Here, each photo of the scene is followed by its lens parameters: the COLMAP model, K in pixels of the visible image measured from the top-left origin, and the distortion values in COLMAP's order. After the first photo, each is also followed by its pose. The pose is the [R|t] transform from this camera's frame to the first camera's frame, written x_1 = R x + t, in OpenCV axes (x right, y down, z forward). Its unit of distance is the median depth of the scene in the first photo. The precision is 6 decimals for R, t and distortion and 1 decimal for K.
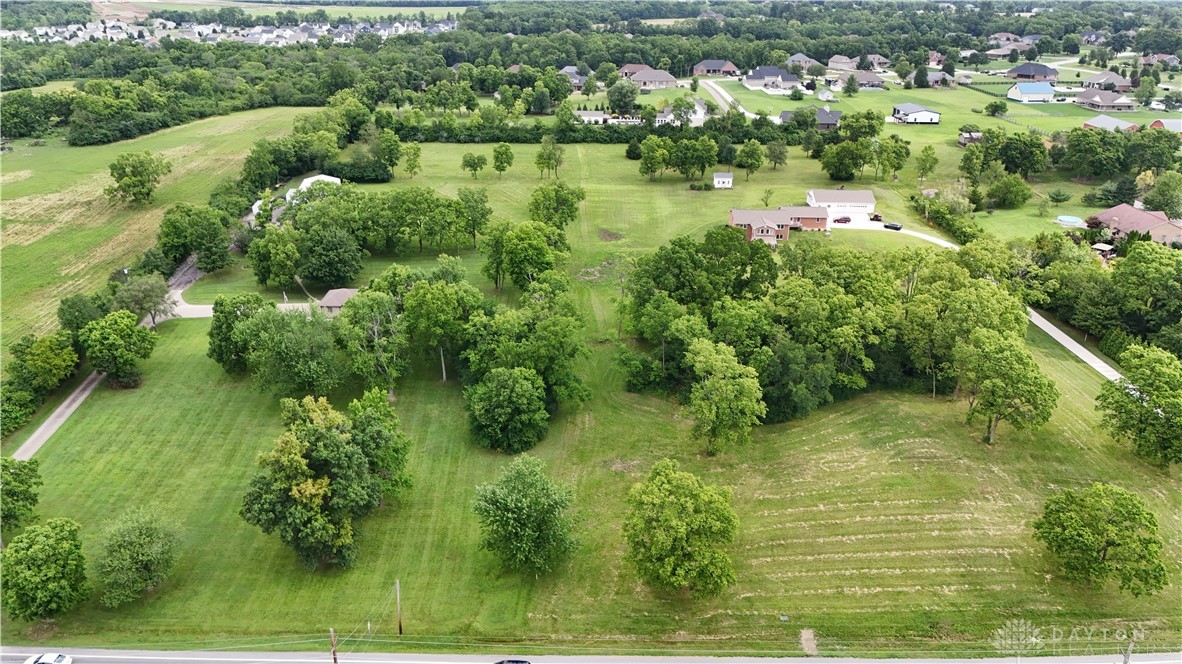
lens RADIAL K [[875.7, 0, 591.0], [0, 875.7, 332.0], [0, 0, 1]] dist [0.075084, -0.066211]
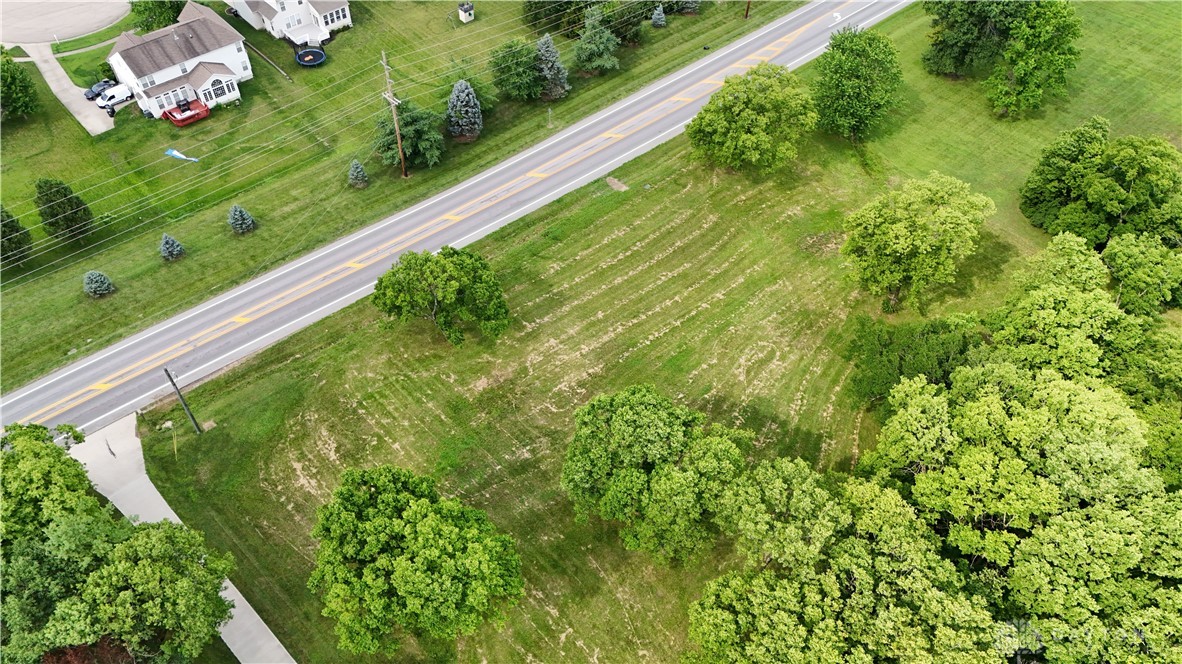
lens RADIAL K [[860.4, 0, 591.0], [0, 860.4, 332.0], [0, 0, 1]] dist [0.126193, -0.190905]
pose [[-0.720769, 0.505940, -0.473831, 0.820881], [-0.313173, 0.372144, 0.873746, -0.512540], [0.618397, 0.778160, -0.109783, 1.123325]]
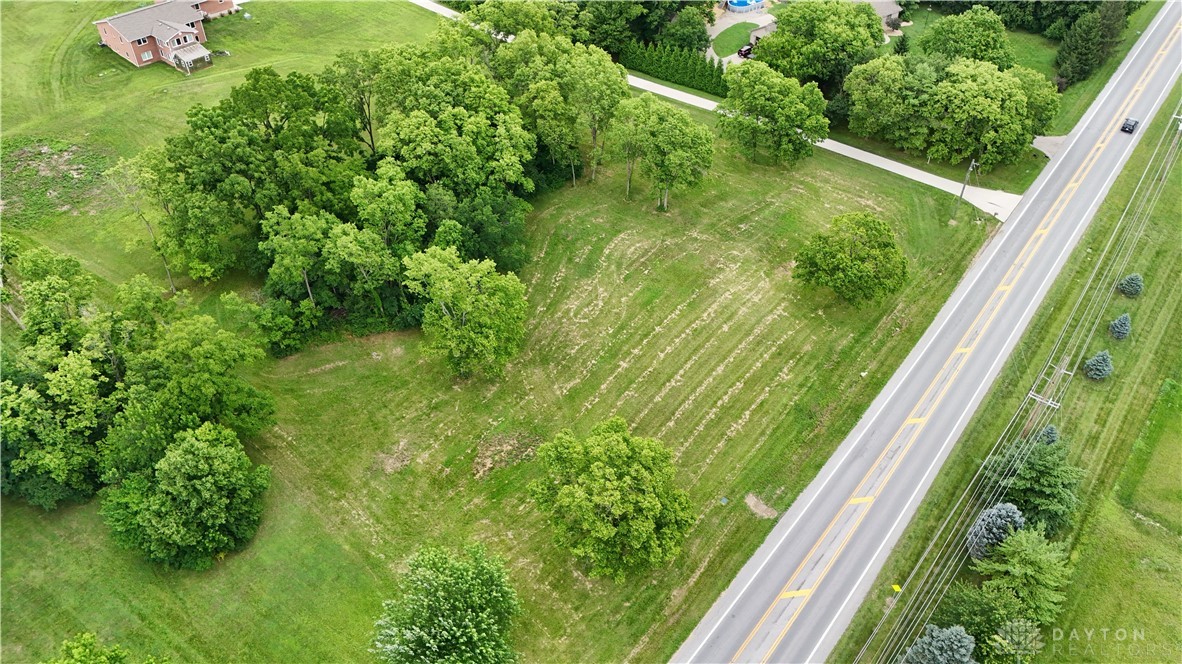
lens RADIAL K [[890.1, 0, 605.9], [0, 890.1, 318.9], [0, 0, 1]] dist [0.123578, -0.175704]
pose [[0.606231, -0.514958, 0.606055, -0.297981], [0.301132, 0.853949, 0.424372, -0.250314], [-0.736073, -0.074765, 0.672760, 0.437174]]
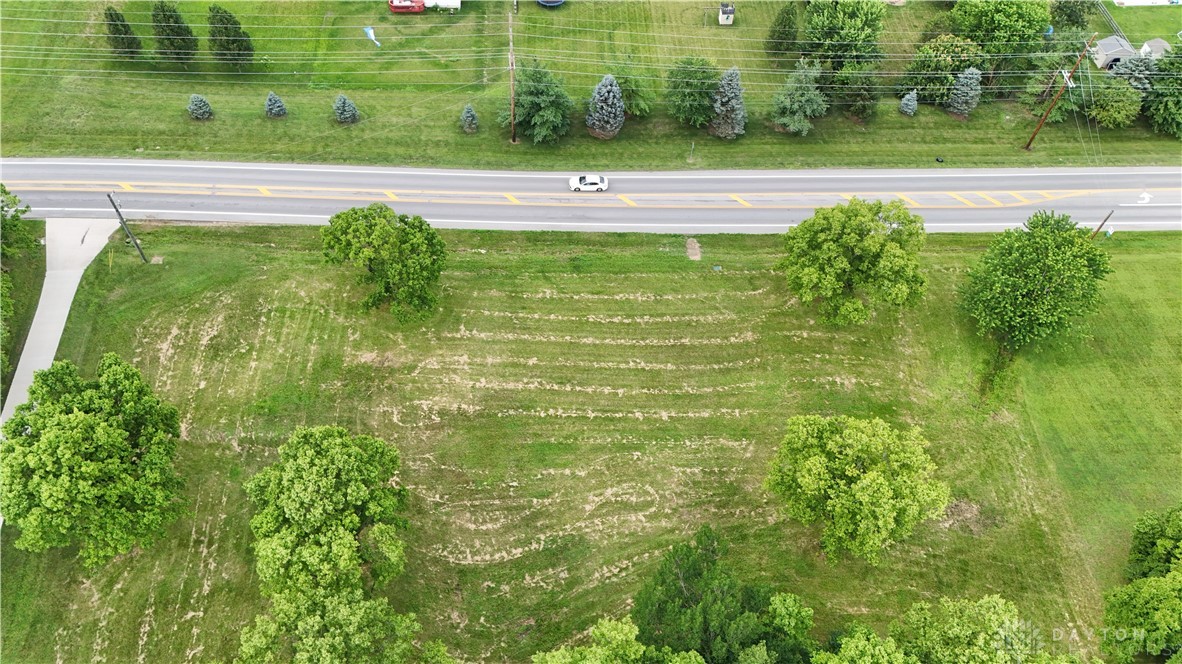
lens RADIAL K [[860.4, 0, 591.0], [0, 860.4, 332.0], [0, 0, 1]] dist [0.126193, -0.190905]
pose [[-0.995505, 0.037160, -0.087110, 0.410879], [-0.076573, 0.225423, 0.971247, -0.543363], [0.055728, 0.973552, -0.221565, 1.172270]]
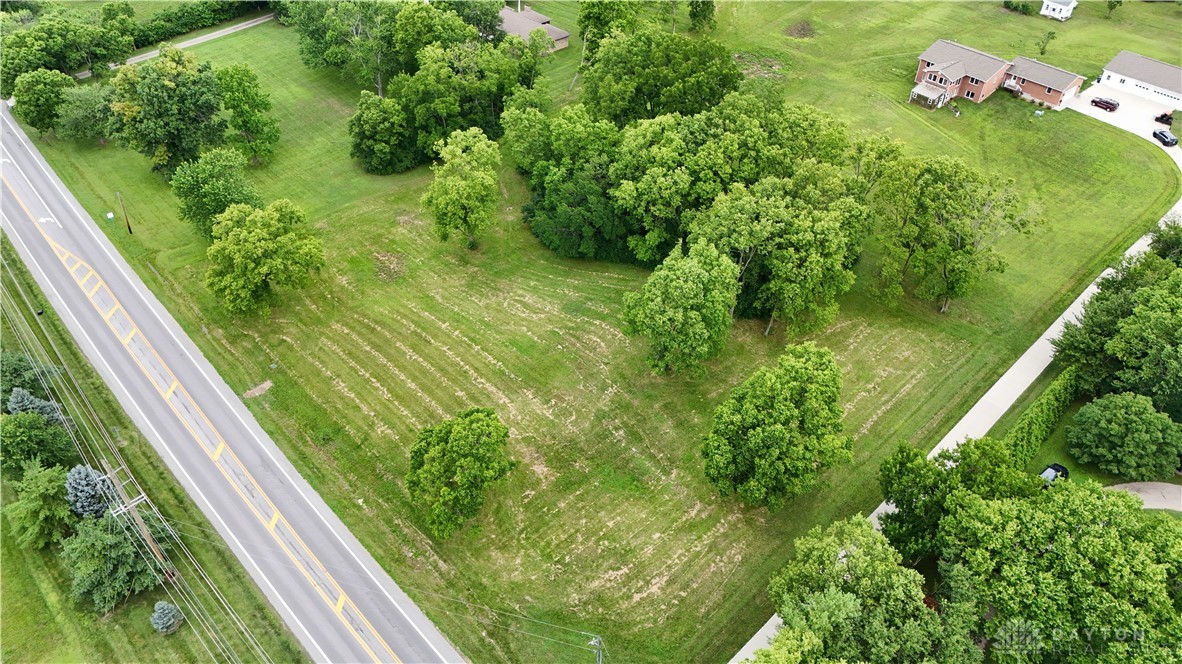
lens RADIAL K [[860.4, 0, 591.0], [0, 860.4, 332.0], [0, 0, 1]] dist [0.126193, -0.190905]
pose [[0.672985, 0.475863, -0.566256, 0.992534], [-0.303487, 0.875806, 0.375312, -0.222494], [0.674528, -0.080728, 0.733823, 0.433187]]
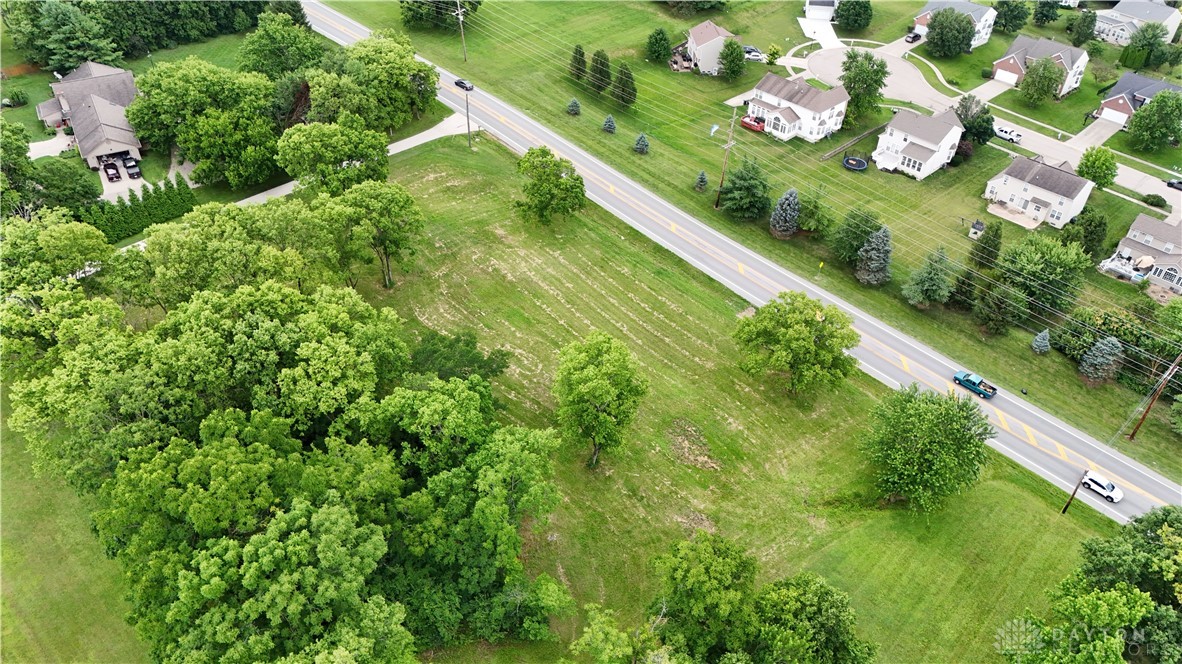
lens RADIAL K [[860.4, 0, 591.0], [0, 860.4, 332.0], [0, 0, 1]] dist [0.126193, -0.190905]
pose [[-0.704391, -0.475483, 0.527019, -0.241013], [0.247712, 0.531129, 0.810272, -0.633476], [-0.665186, 0.701297, -0.256340, 1.330636]]
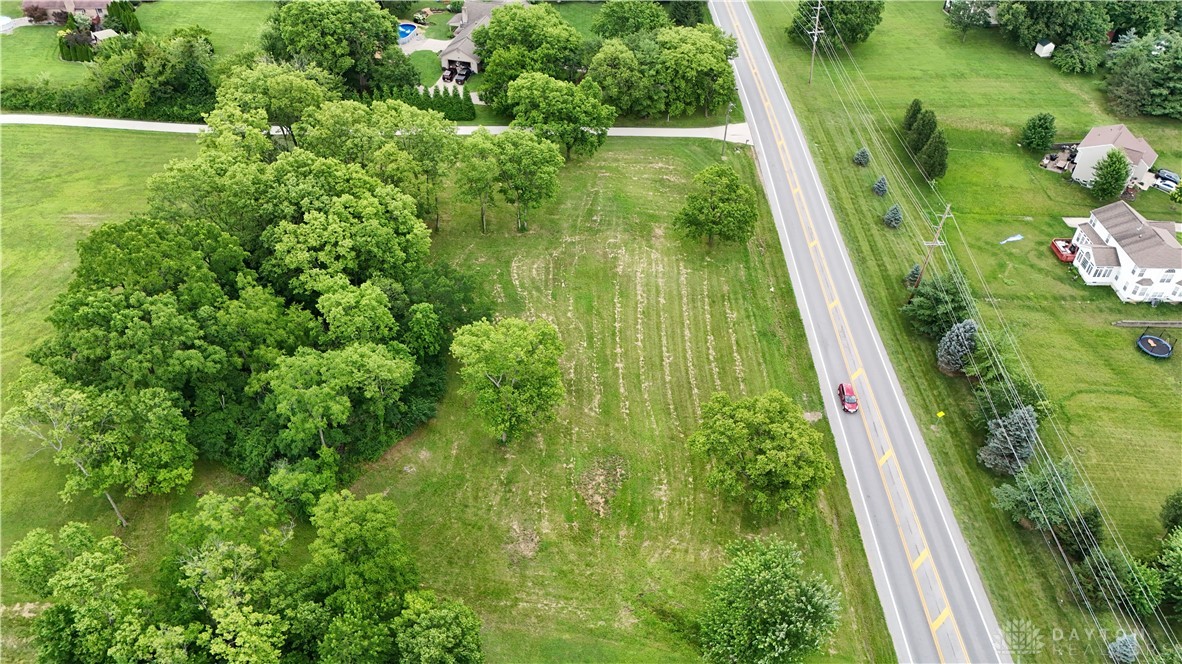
lens RADIAL K [[860.4, 0, 591.0], [0, 860.4, 332.0], [0, 0, 1]] dist [0.126193, -0.190905]
pose [[-0.023931, -0.648337, 0.760978, -0.457810], [0.370063, 0.701379, 0.609197, -0.438396], [-0.928699, 0.296188, 0.223140, 0.872936]]
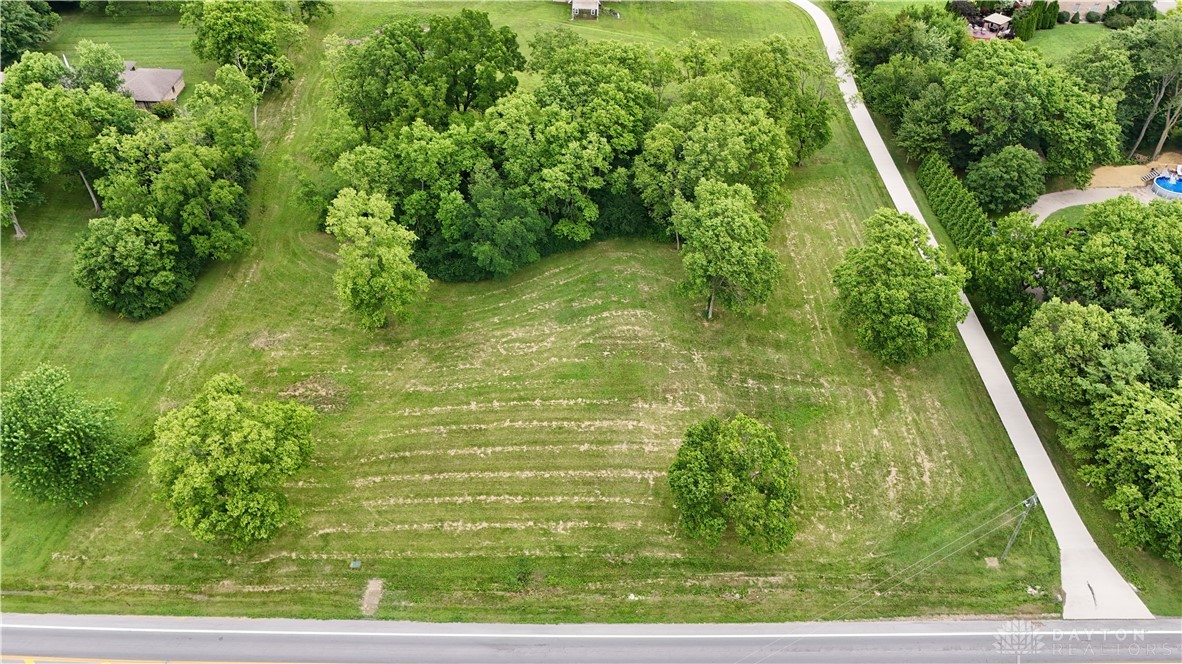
lens RADIAL K [[909.2, 0, 599.1], [0, 909.2, 318.1], [0, 0, 1]] dist [0.115119, -0.170996]
pose [[0.999854, 0.015257, -0.007705, 0.415827], [-0.012331, 0.956024, 0.293029, -0.145609], [0.011837, -0.292891, 0.956073, 0.216456]]
